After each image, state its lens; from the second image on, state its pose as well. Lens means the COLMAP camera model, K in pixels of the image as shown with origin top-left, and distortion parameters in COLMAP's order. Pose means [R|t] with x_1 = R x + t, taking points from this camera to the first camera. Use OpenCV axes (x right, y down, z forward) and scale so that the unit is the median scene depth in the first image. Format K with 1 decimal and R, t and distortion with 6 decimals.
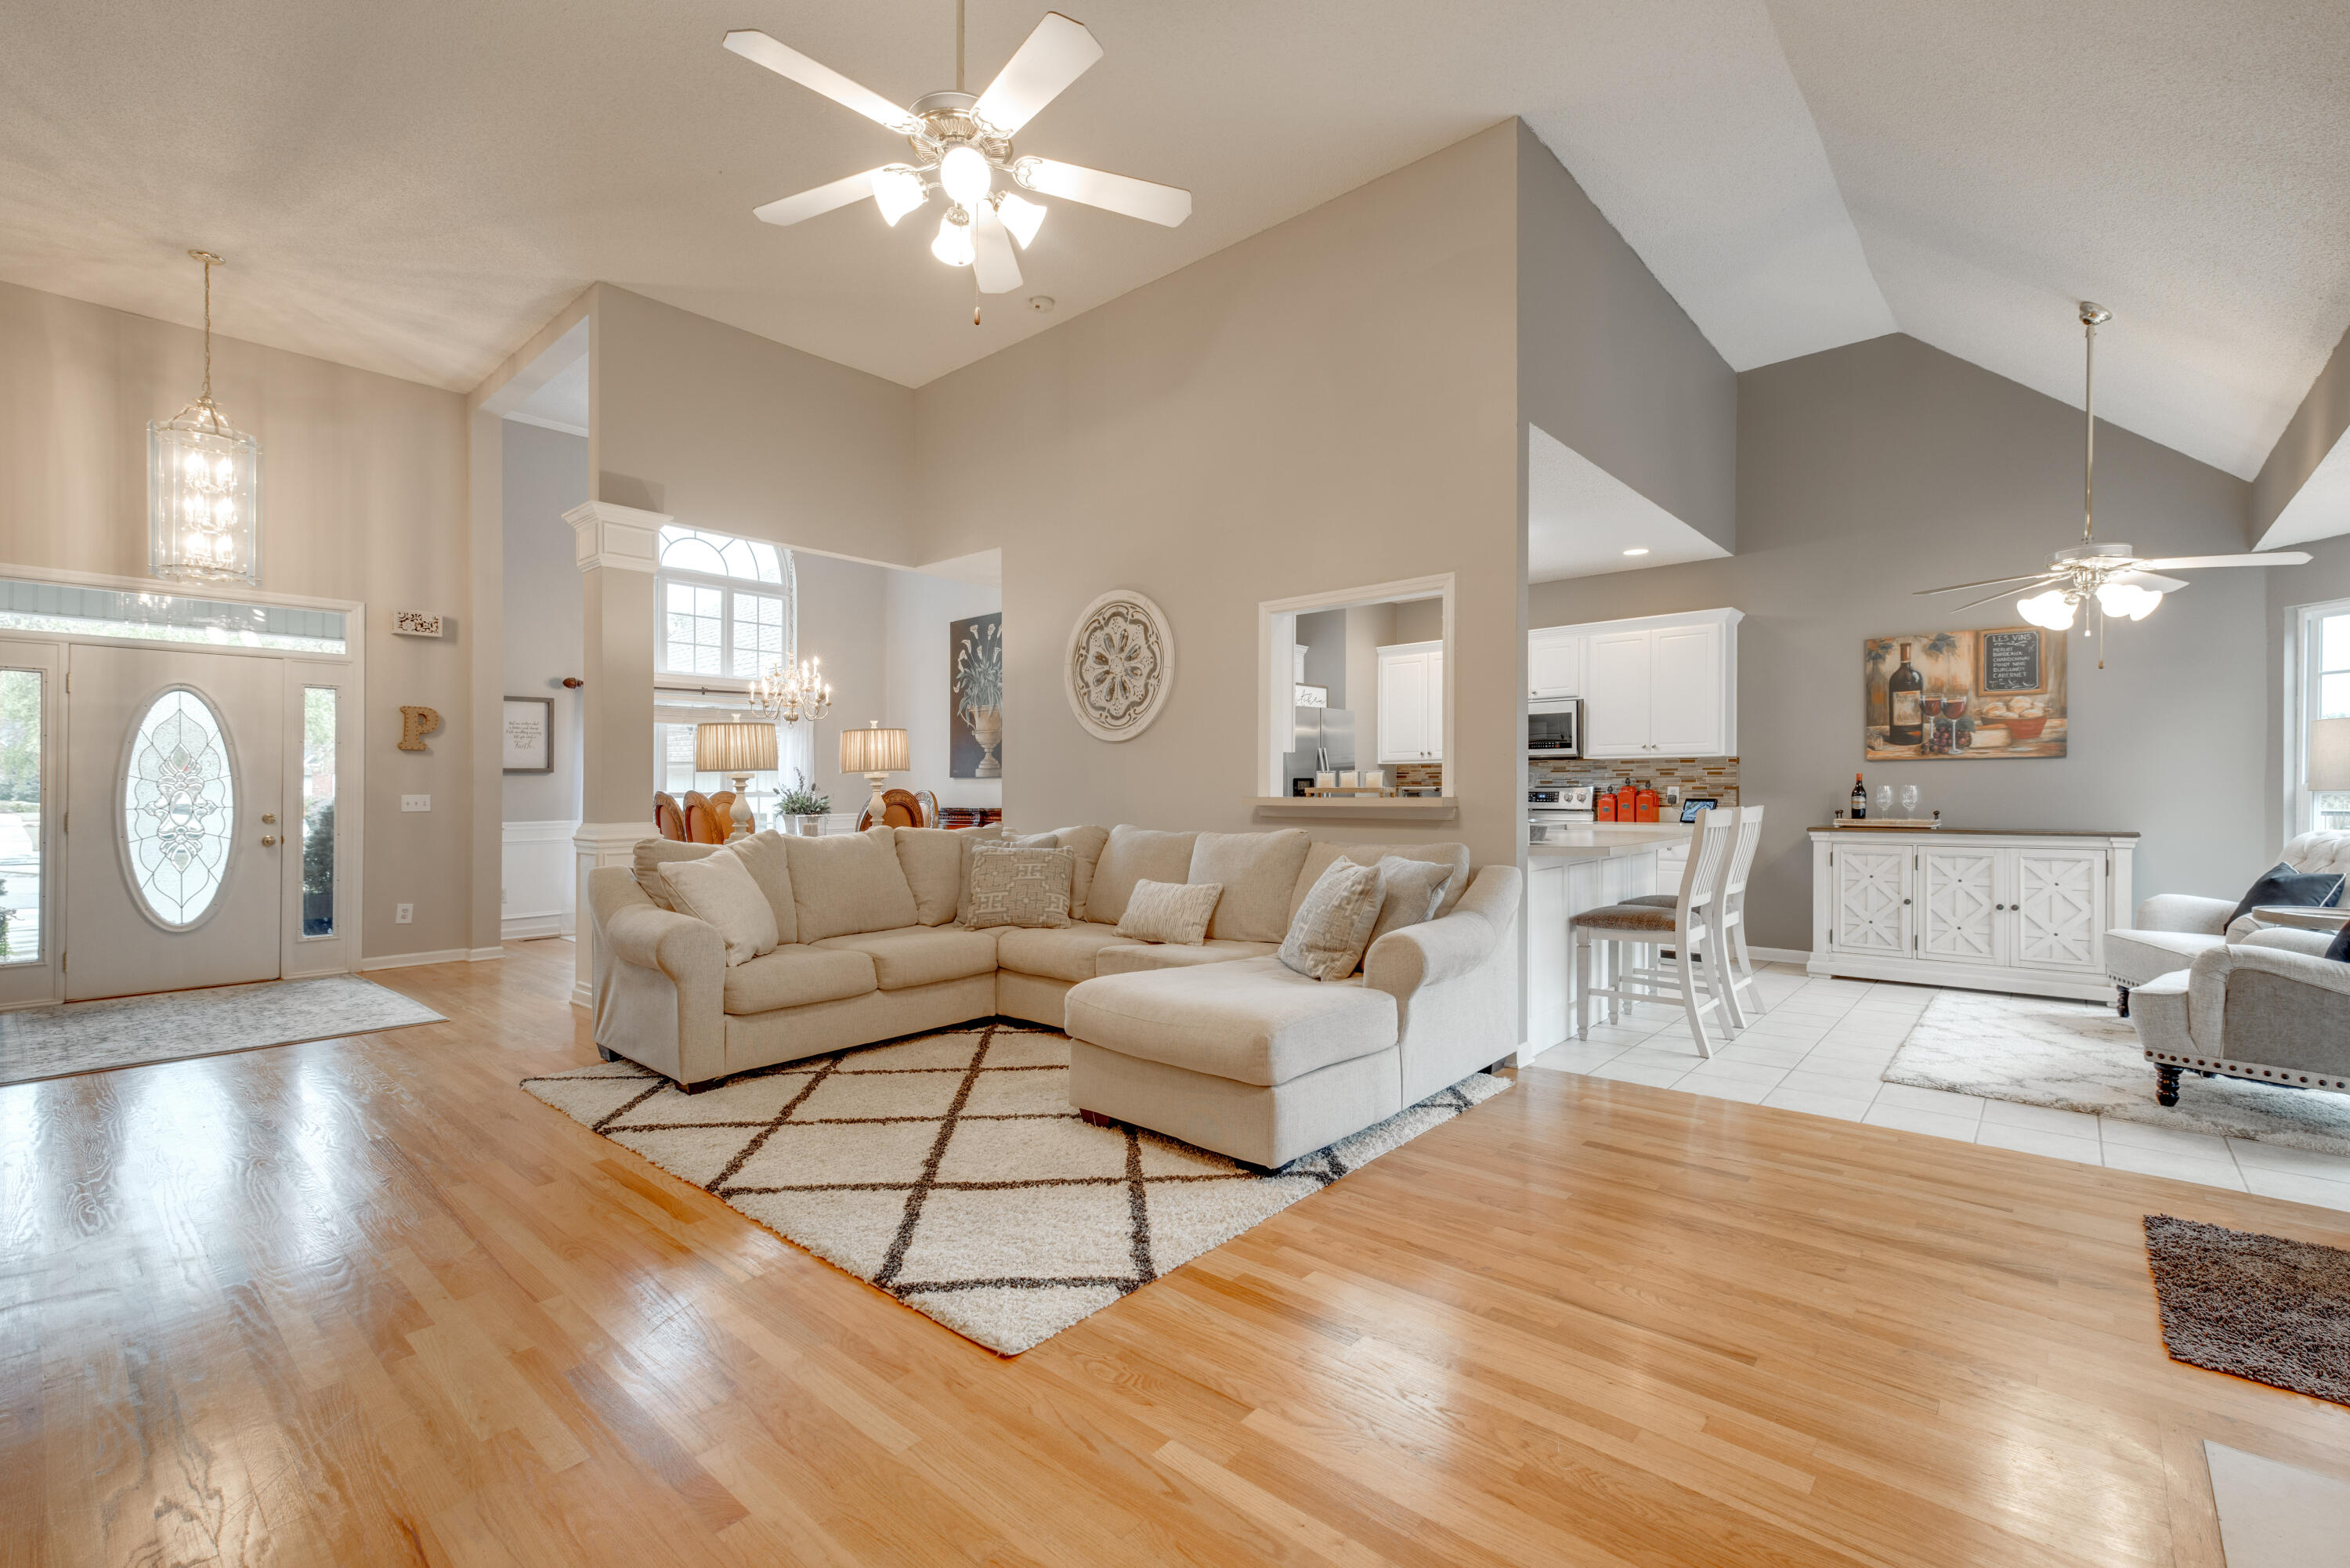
lens RADIAL K [[1007.7, 0, 1188.7], [0, 1007.7, 782.5], [0, 0, 1]] dist [0.020353, -0.006401]
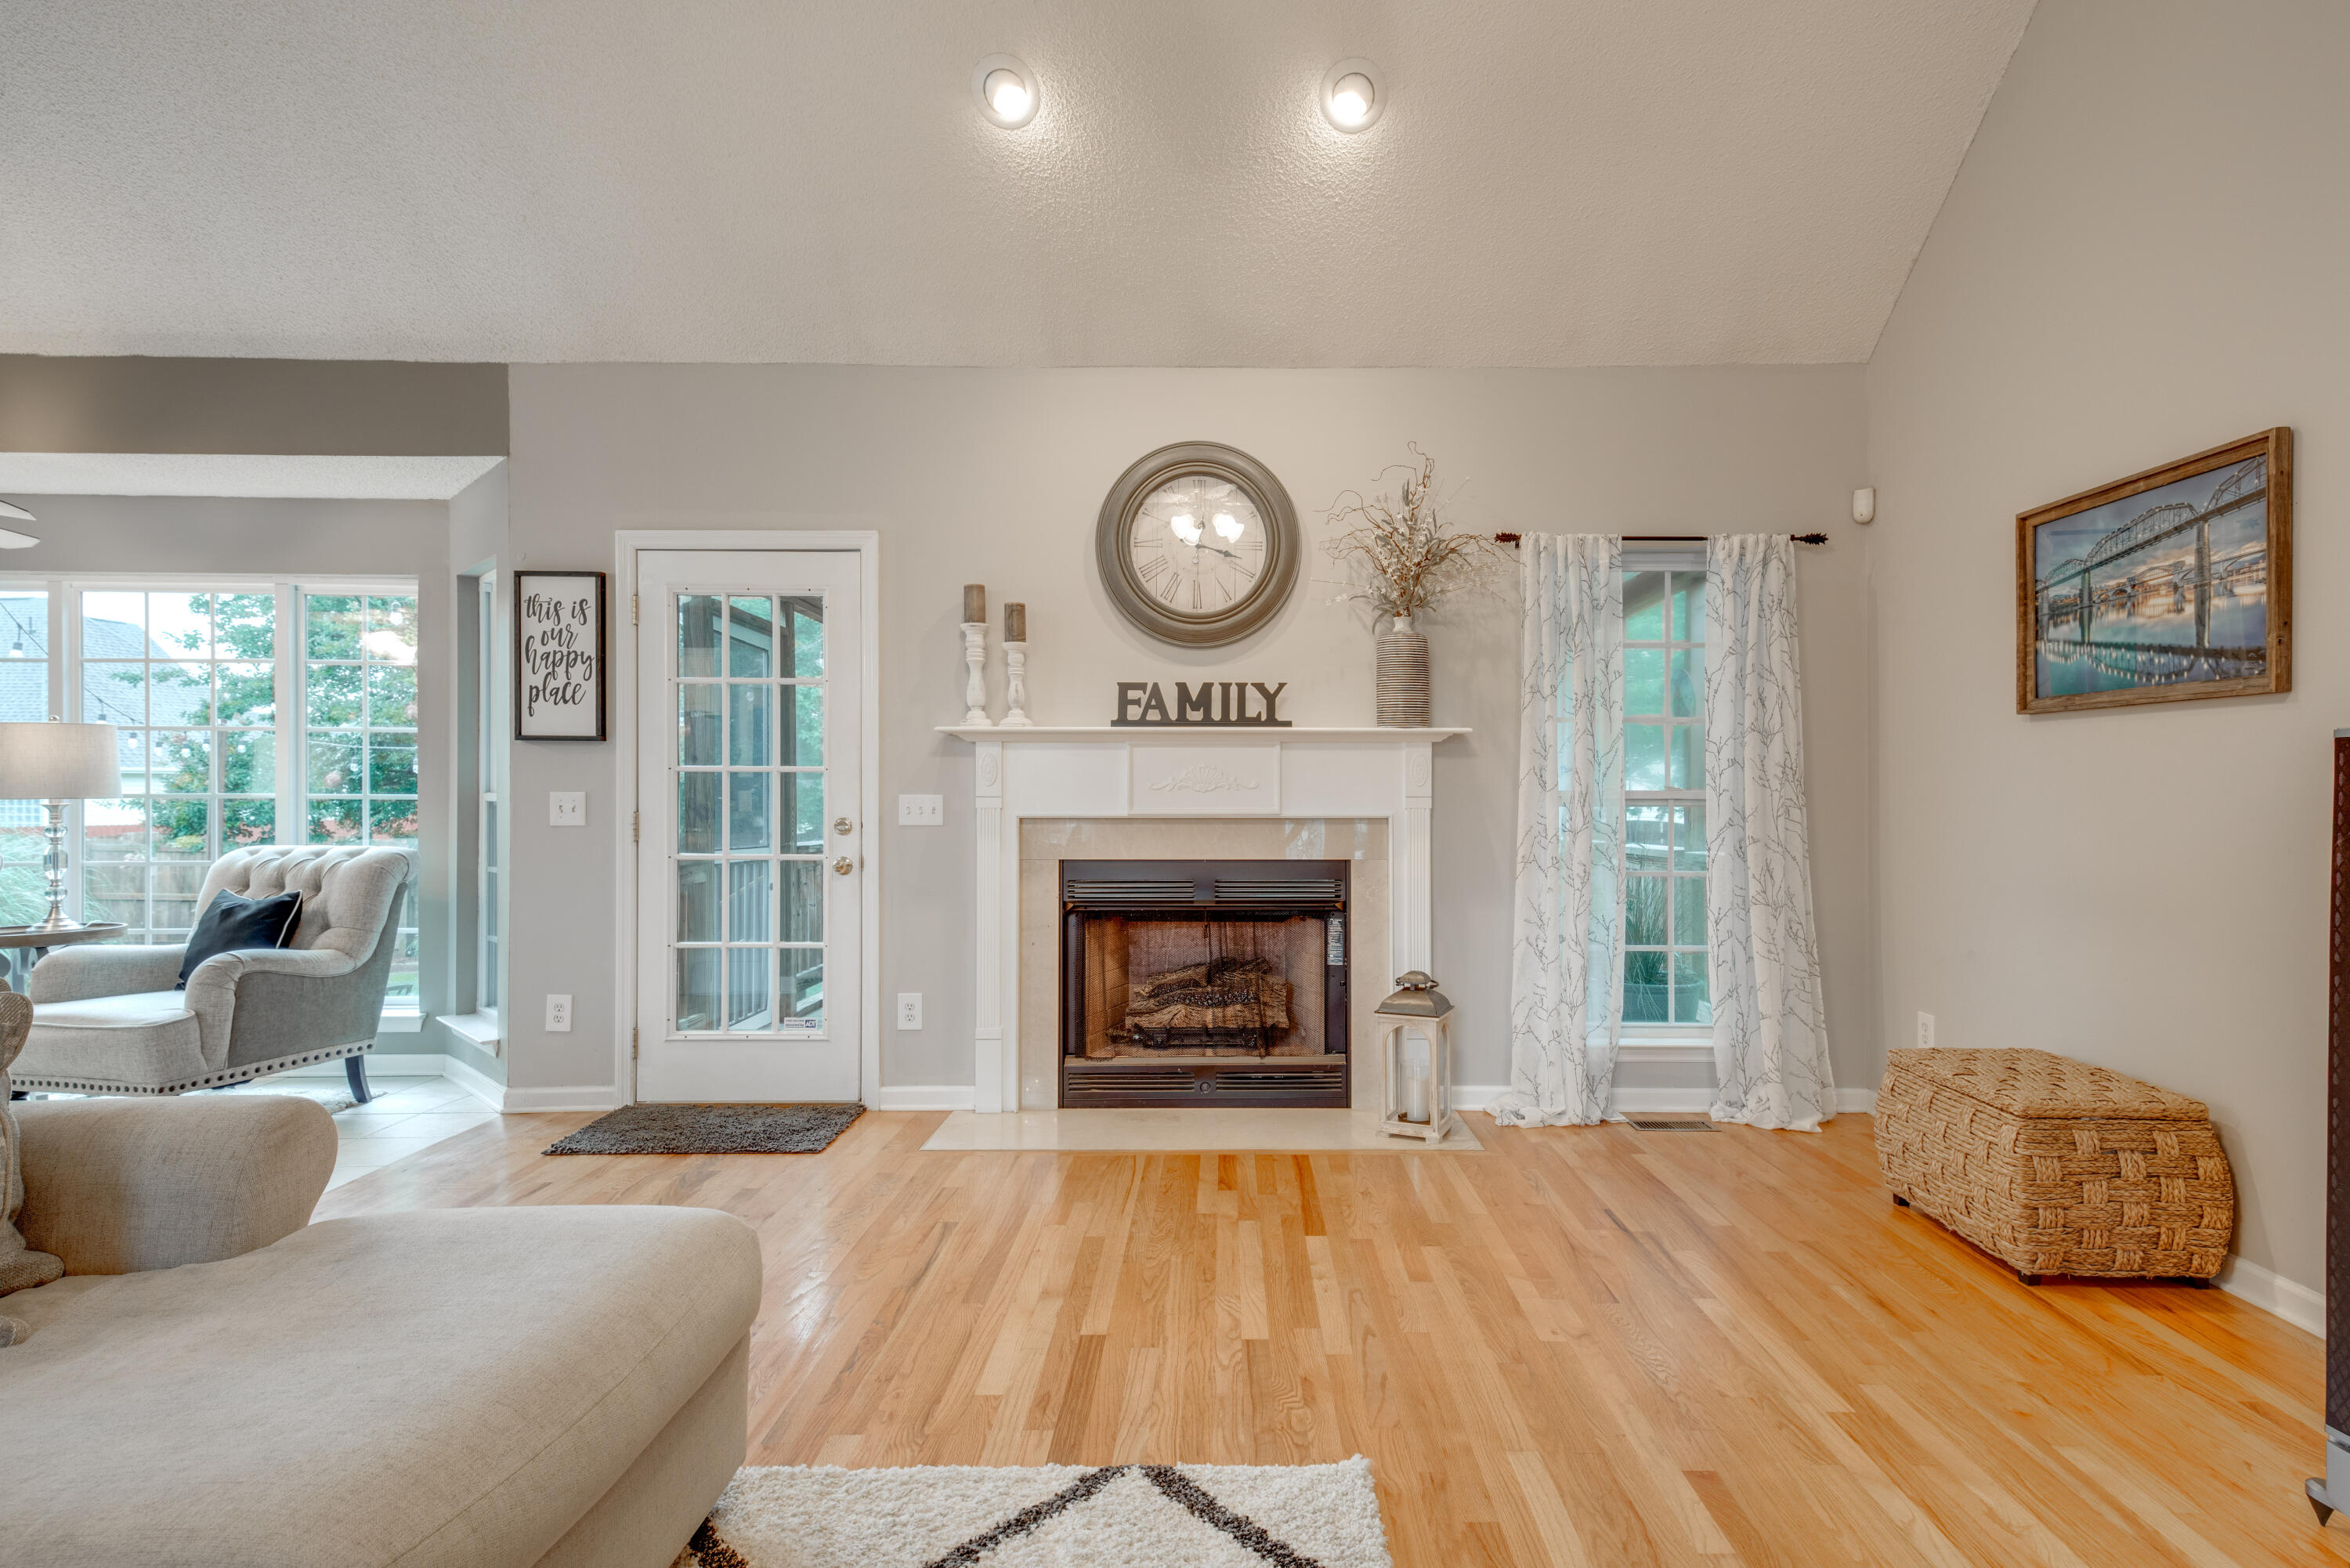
lens RADIAL K [[1168.4, 0, 1227.4], [0, 1168.4, 781.9], [0, 0, 1]] dist [0.032400, -0.002299]
pose [[-0.665083, 0.009920, 0.746703, -0.295316], [-0.001262, 0.999895, -0.014407, 0.005168], [-0.746768, -0.010524, -0.665001, 0.630829]]
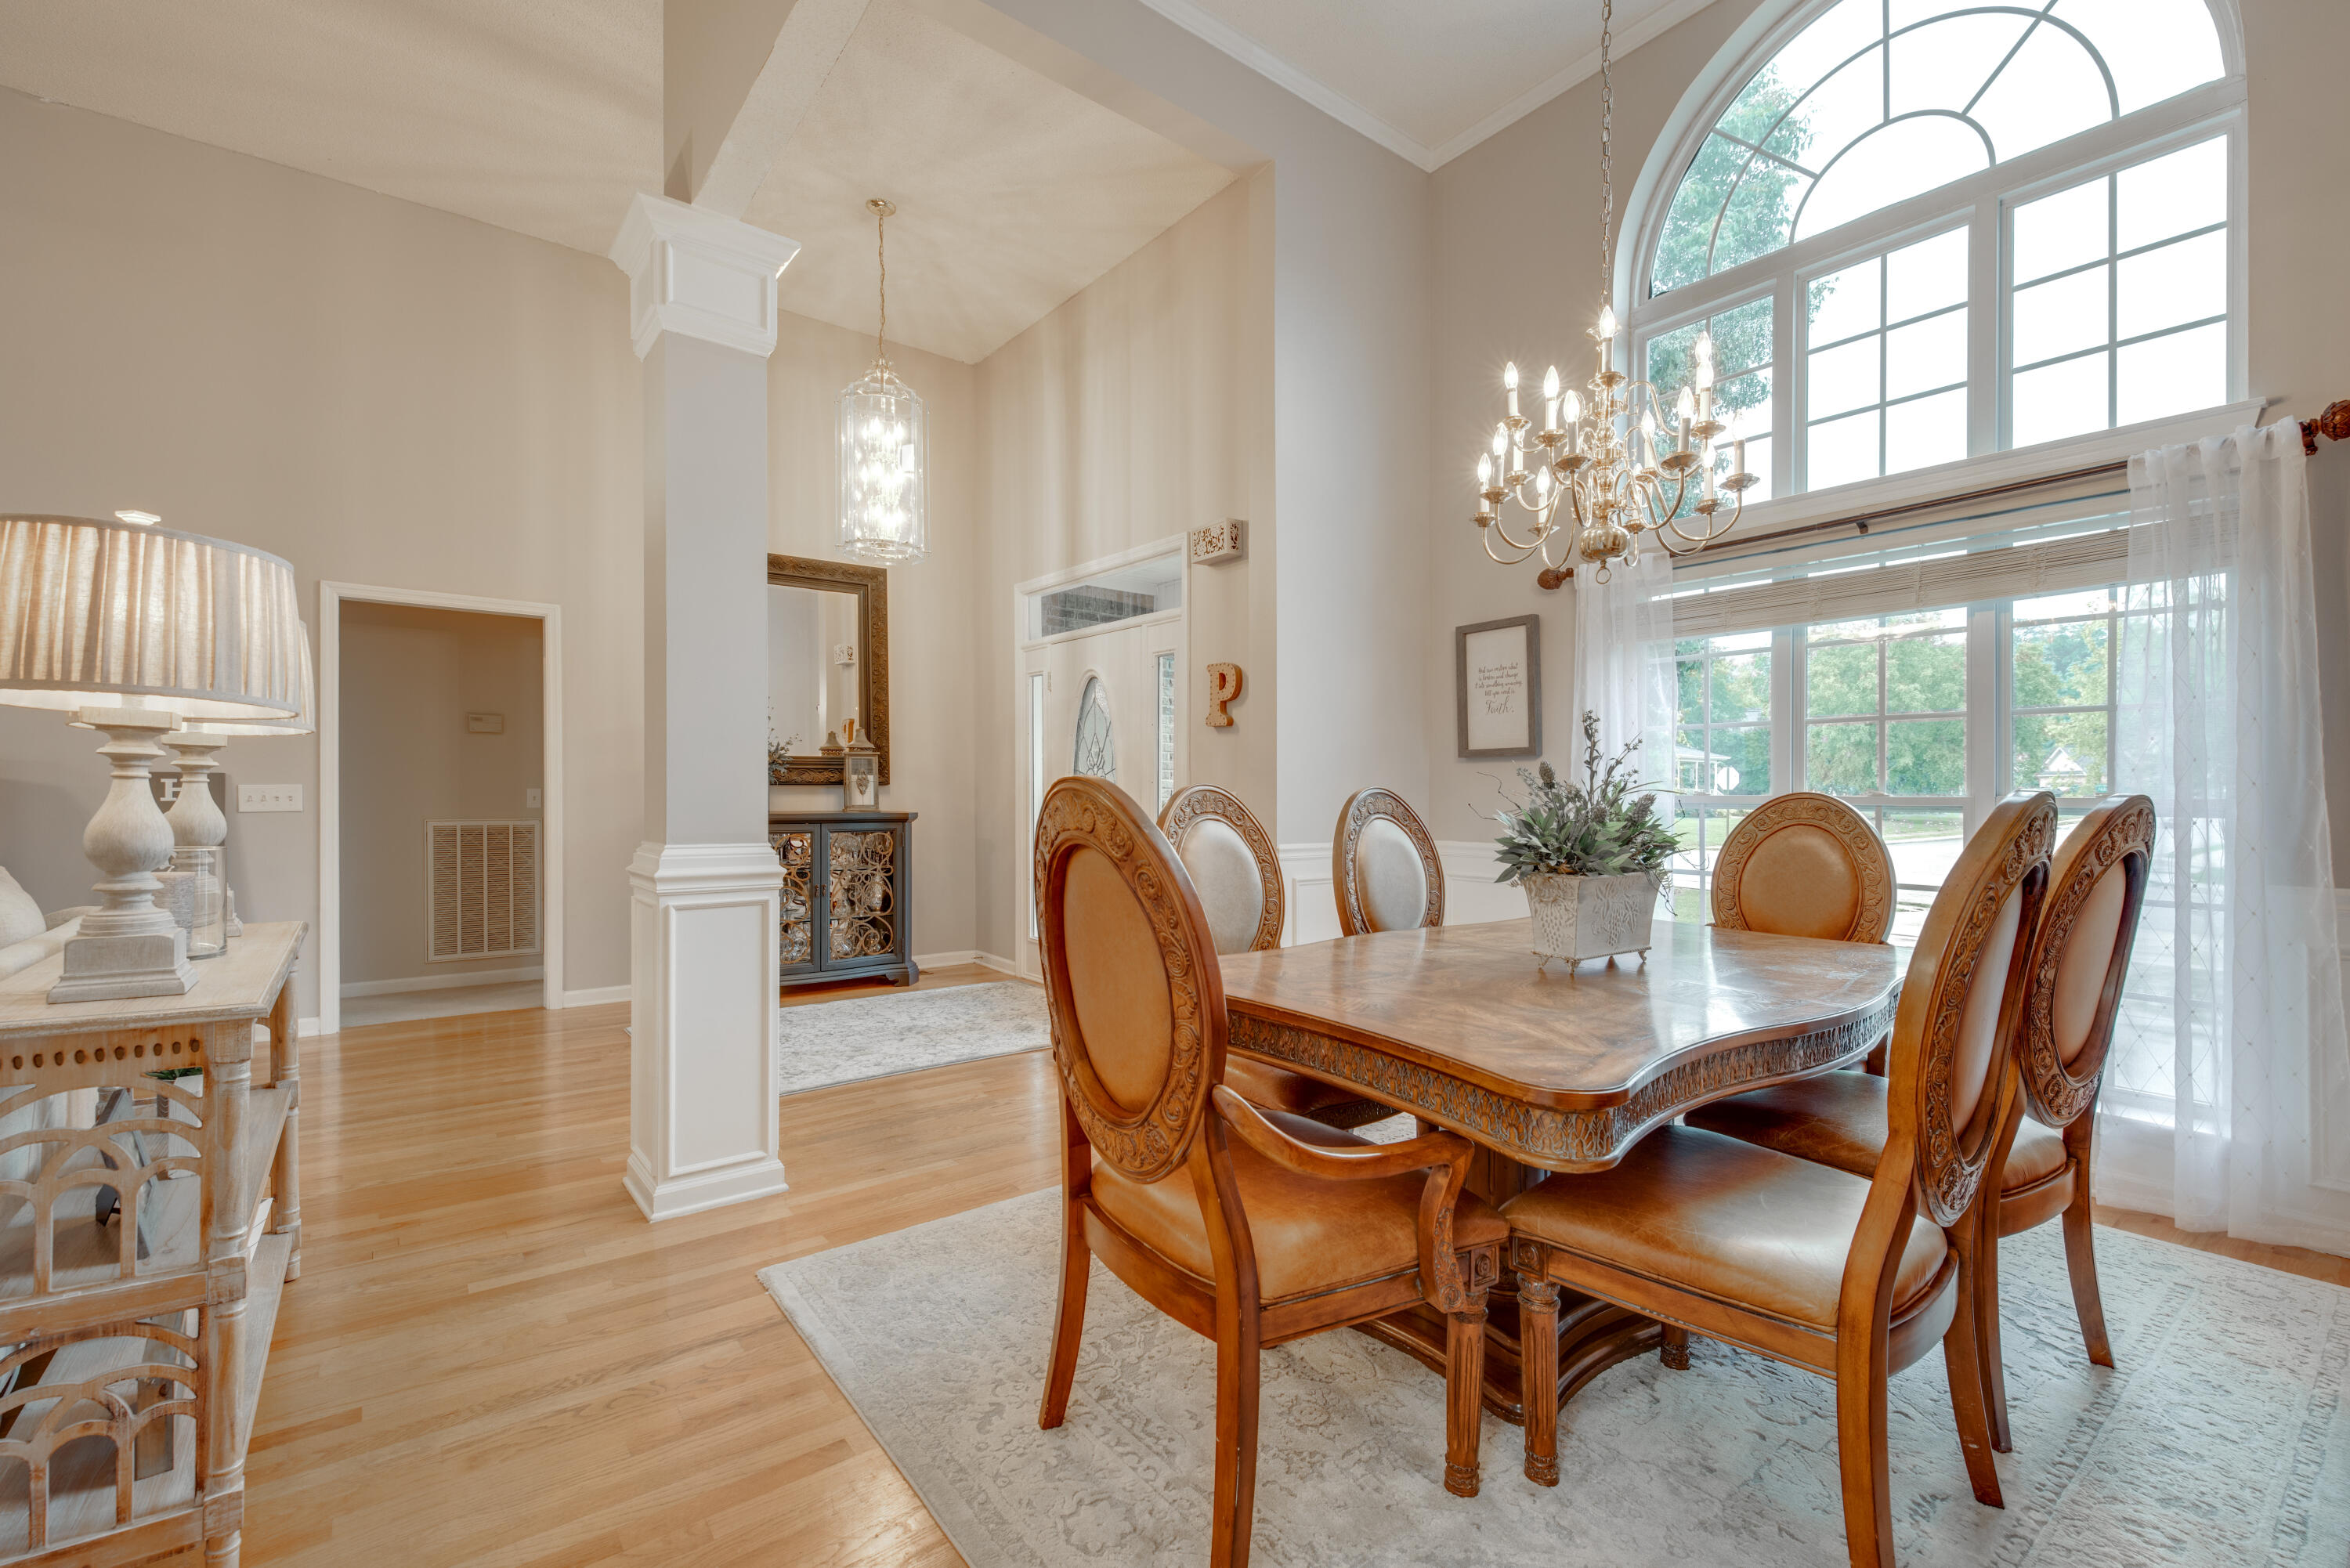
lens RADIAL K [[1007.7, 0, 1195.6], [0, 1007.7, 765.3], [0, 0, 1]] dist [0.020353, -0.006401]
pose [[-0.190555, -0.025540, -0.981344, -0.118209], [-0.004270, 0.999674, -0.025188, 0.013141], [0.981667, -0.000609, -0.190602, 1.362101]]
